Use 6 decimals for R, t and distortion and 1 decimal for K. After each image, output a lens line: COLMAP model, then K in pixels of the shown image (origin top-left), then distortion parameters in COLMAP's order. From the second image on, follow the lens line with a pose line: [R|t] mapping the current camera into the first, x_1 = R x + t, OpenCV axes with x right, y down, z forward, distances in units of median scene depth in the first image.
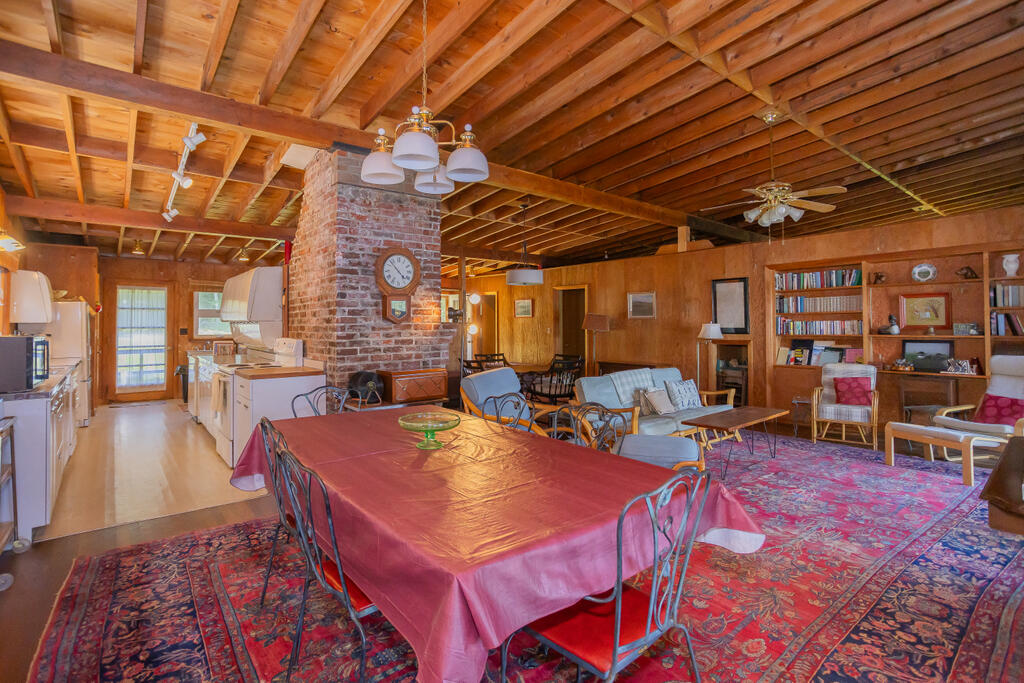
lens RADIAL K [[497.9, 0, 510.5], [0, 497.9, 313.3], [0, 0, 1]] dist [-0.040837, 0.024875]
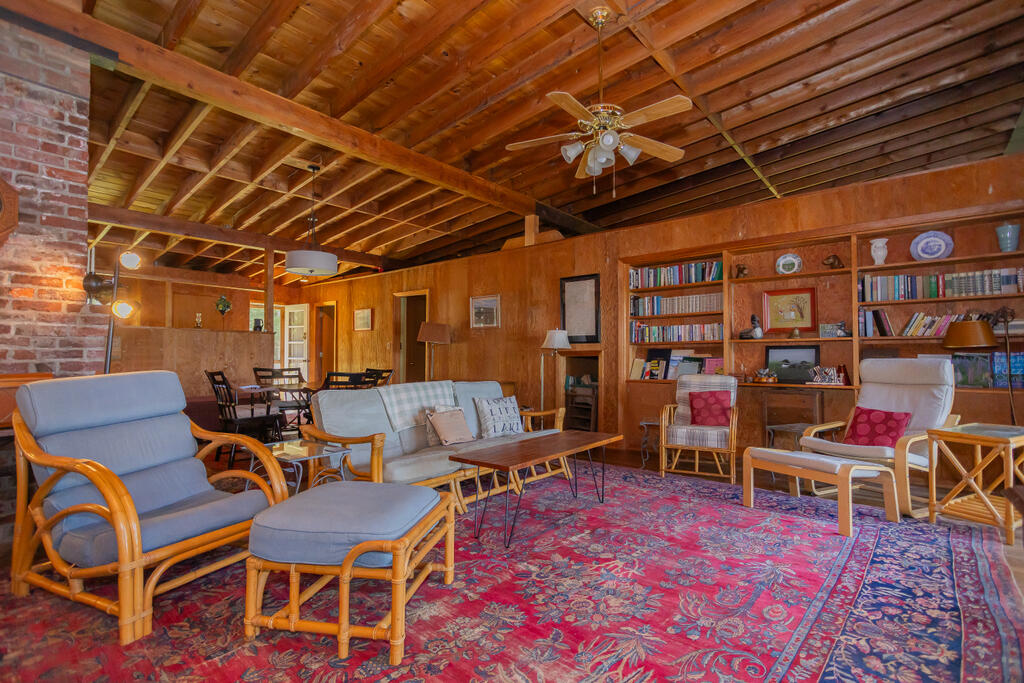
lens RADIAL K [[490.1, 0, 512.0], [0, 490.1, 341.5], [0, 0, 1]] dist [-0.055572, 0.035744]
pose [[0.981924, 0.011374, 0.188932, 0.228160], [-0.010136, 0.999920, -0.007514, 0.058029], [-0.189003, 0.005464, 0.981961, 0.282856]]
